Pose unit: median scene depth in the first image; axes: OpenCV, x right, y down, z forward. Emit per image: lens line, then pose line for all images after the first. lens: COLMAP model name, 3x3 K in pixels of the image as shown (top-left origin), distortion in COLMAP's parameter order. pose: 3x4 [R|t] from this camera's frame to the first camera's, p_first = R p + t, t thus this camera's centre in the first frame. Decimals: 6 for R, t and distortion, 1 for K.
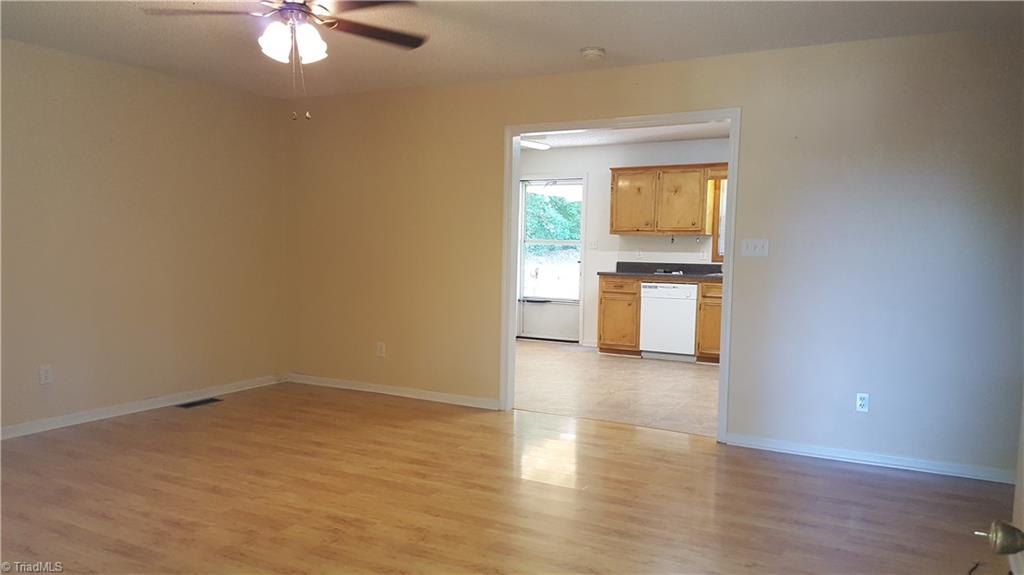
lens RADIAL K [[746.0, 0, 505.7], [0, 746.0, 310.4], [0, 0, 1]] dist [0.200099, -0.458479]
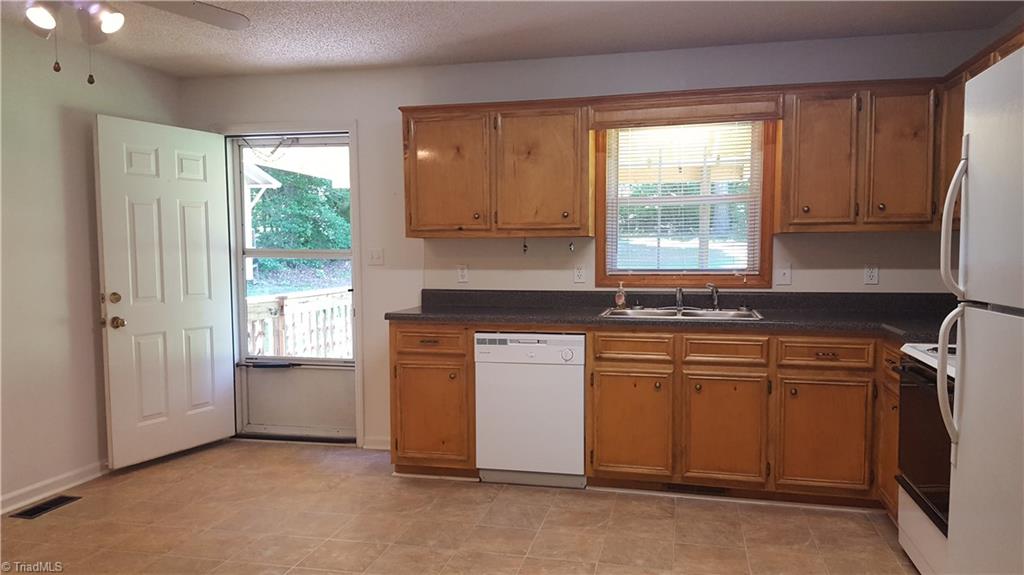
lens RADIAL K [[746.0, 0, 505.7], [0, 746.0, 310.4], [0, 0, 1]] dist [0.200099, -0.458479]
pose [[0.962615, -0.041317, 0.267703, 0.067698], [0.044012, 0.999023, -0.004074, -0.048614], [-0.267273, 0.015704, 0.963493, 0.509246]]
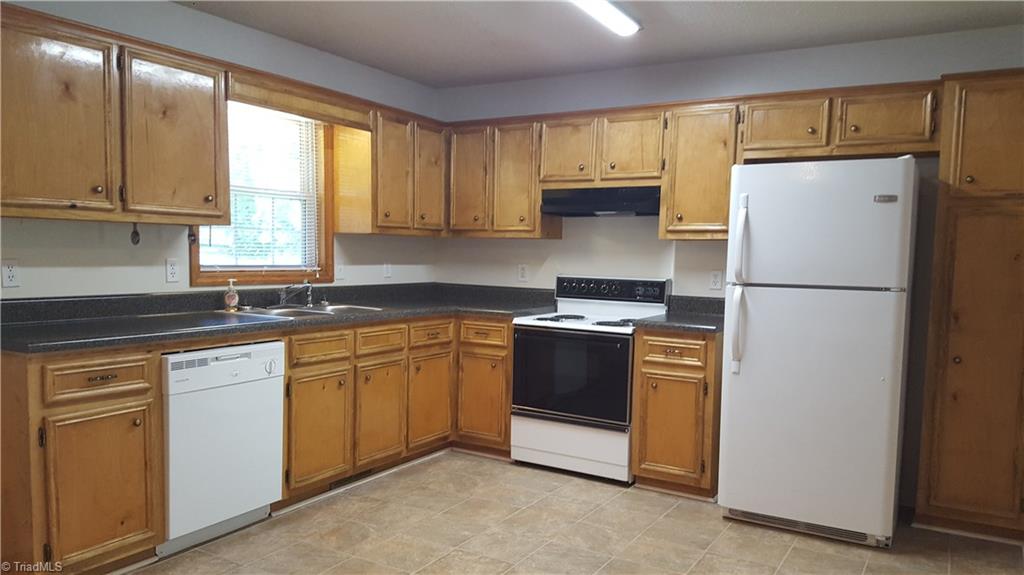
lens RADIAL K [[746.0, 0, 505.7], [0, 746.0, 310.4], [0, 0, 1]] dist [0.200099, -0.458479]
pose [[0.022257, -0.093953, 0.995328, -0.173090], [0.066443, 0.993512, 0.092296, -0.080341], [-0.997542, 0.064078, 0.028355, 0.816052]]
